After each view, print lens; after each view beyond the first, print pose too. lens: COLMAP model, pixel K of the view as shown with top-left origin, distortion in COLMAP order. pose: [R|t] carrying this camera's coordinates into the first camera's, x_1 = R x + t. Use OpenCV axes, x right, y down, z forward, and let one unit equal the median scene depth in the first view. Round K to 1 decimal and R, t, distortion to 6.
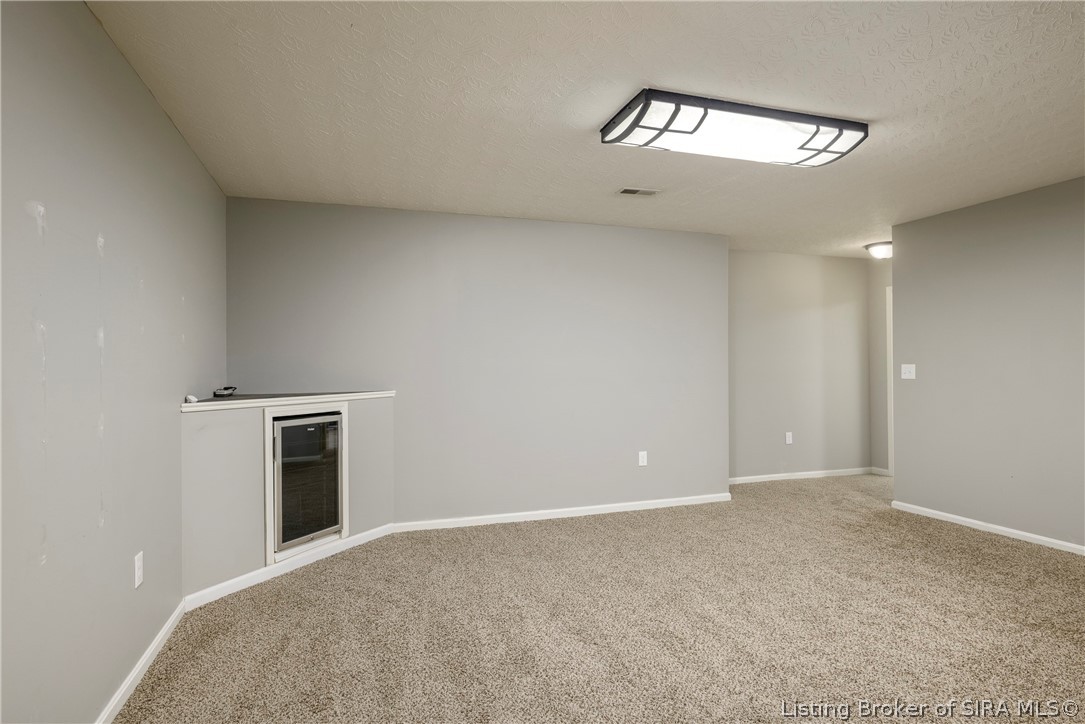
lens RADIAL K [[558.4, 0, 541.7], [0, 558.4, 362.7], [0, 0, 1]] dist [0.000135, -0.000053]
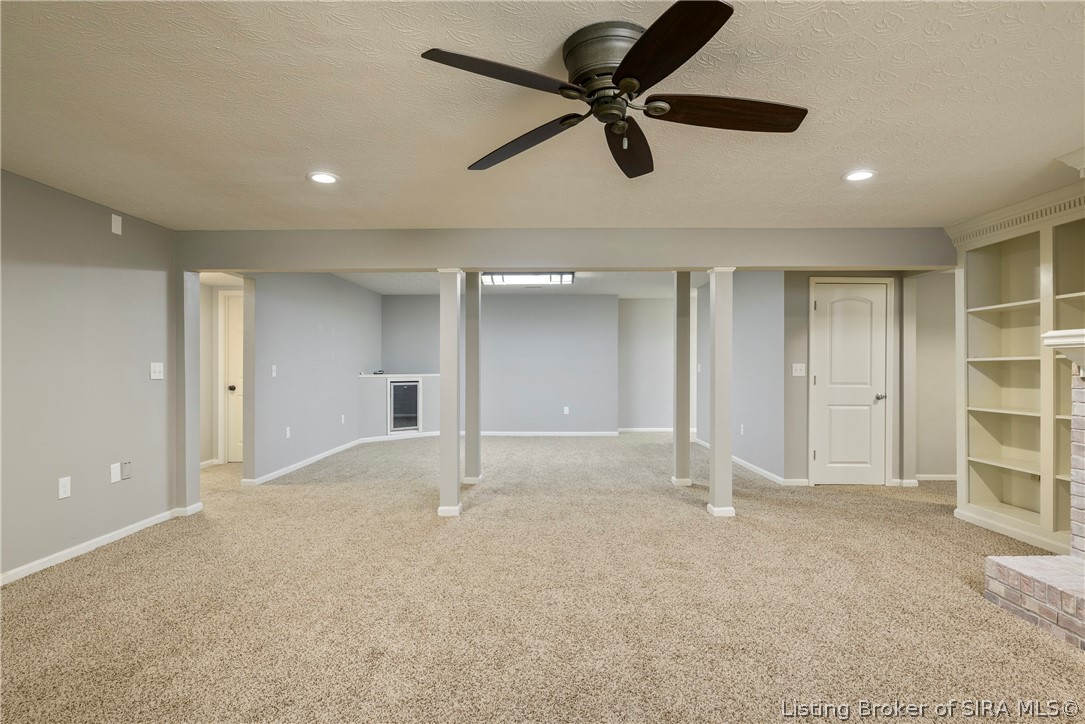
lens RADIAL K [[558.4, 0, 543.9], [0, 558.4, 362.7], [0, 0, 1]] dist [0.000135, -0.000053]
pose [[0.939456, 0.004899, -0.342634, 1.081645], [-0.004458, 0.999988, 0.002073, -0.001988], [0.342640, -0.000420, 0.939467, -1.218189]]
